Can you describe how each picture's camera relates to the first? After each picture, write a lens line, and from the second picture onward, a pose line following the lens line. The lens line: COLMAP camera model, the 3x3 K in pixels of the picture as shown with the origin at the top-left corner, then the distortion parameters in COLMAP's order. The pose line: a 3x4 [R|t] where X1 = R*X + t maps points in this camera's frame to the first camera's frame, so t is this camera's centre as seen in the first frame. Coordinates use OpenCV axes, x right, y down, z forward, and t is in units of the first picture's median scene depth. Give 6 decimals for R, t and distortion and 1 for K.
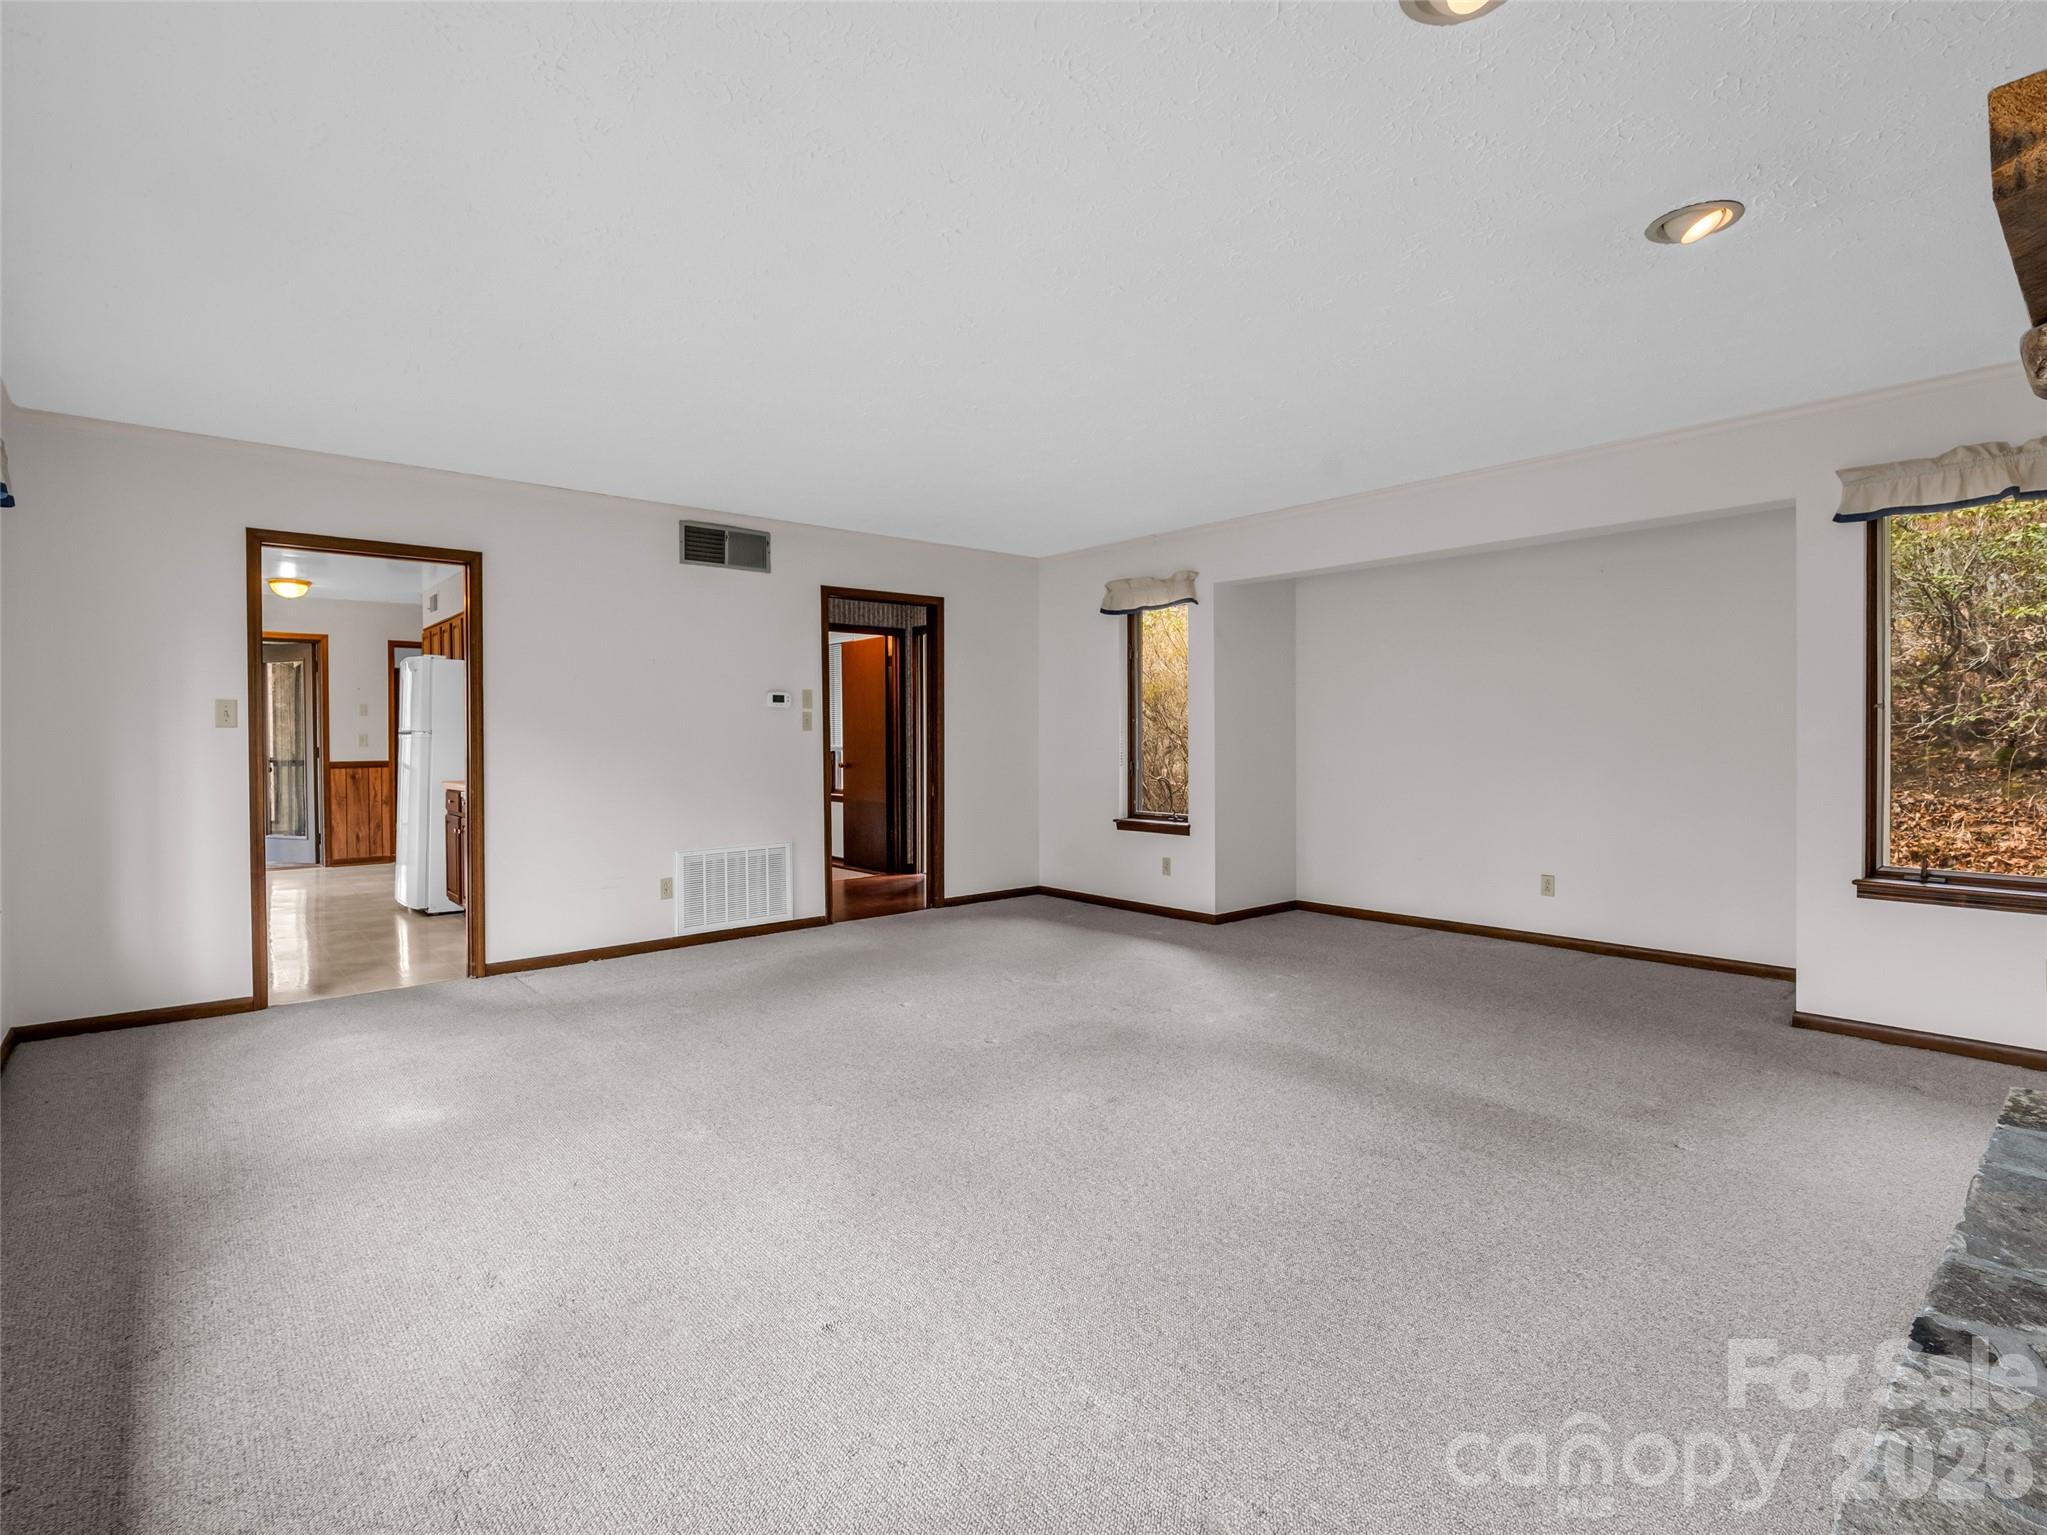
lens RADIAL K [[1020.6, 0, 1029.8], [0, 1020.6, 746.9], [0, 0, 1]] dist [-0.011297, -0.000882]
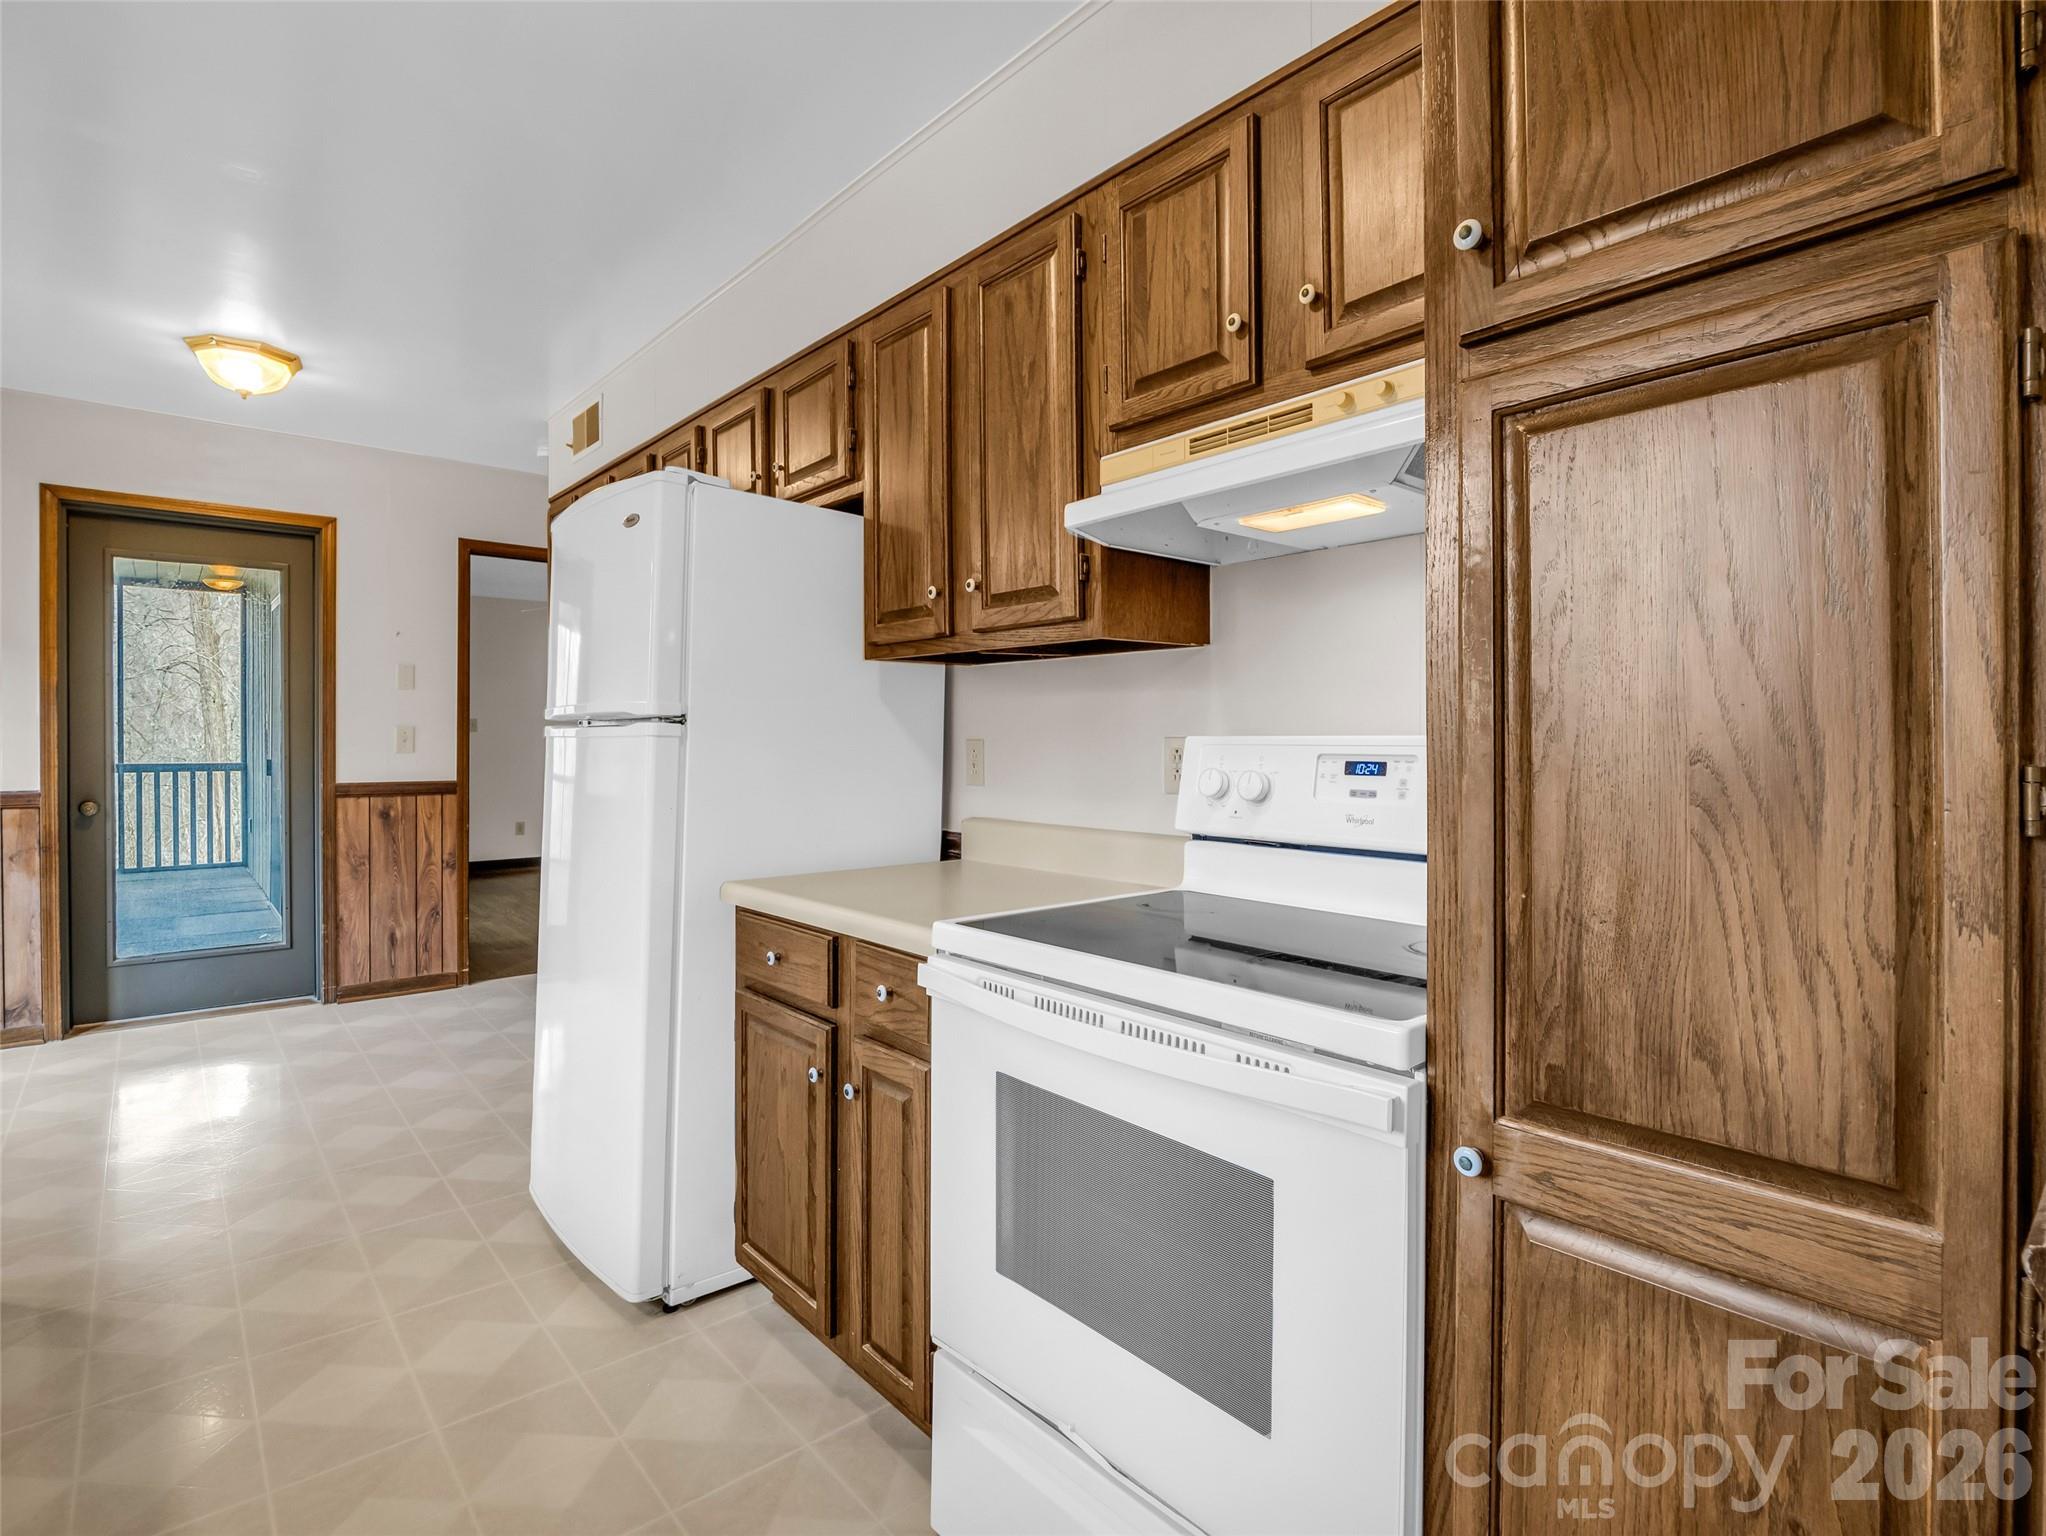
lens RADIAL K [[937.6, 0, 1024.2], [0, 937.6, 744.8], [0, 0, 1]] dist [-0.013960, 0.000854]
pose [[0.999155, 0.009966, 0.039885, -0.377040], [-0.009683, 0.999927, -0.007283, -0.003410], [-0.039955, 0.006891, 0.999178, 0.539773]]
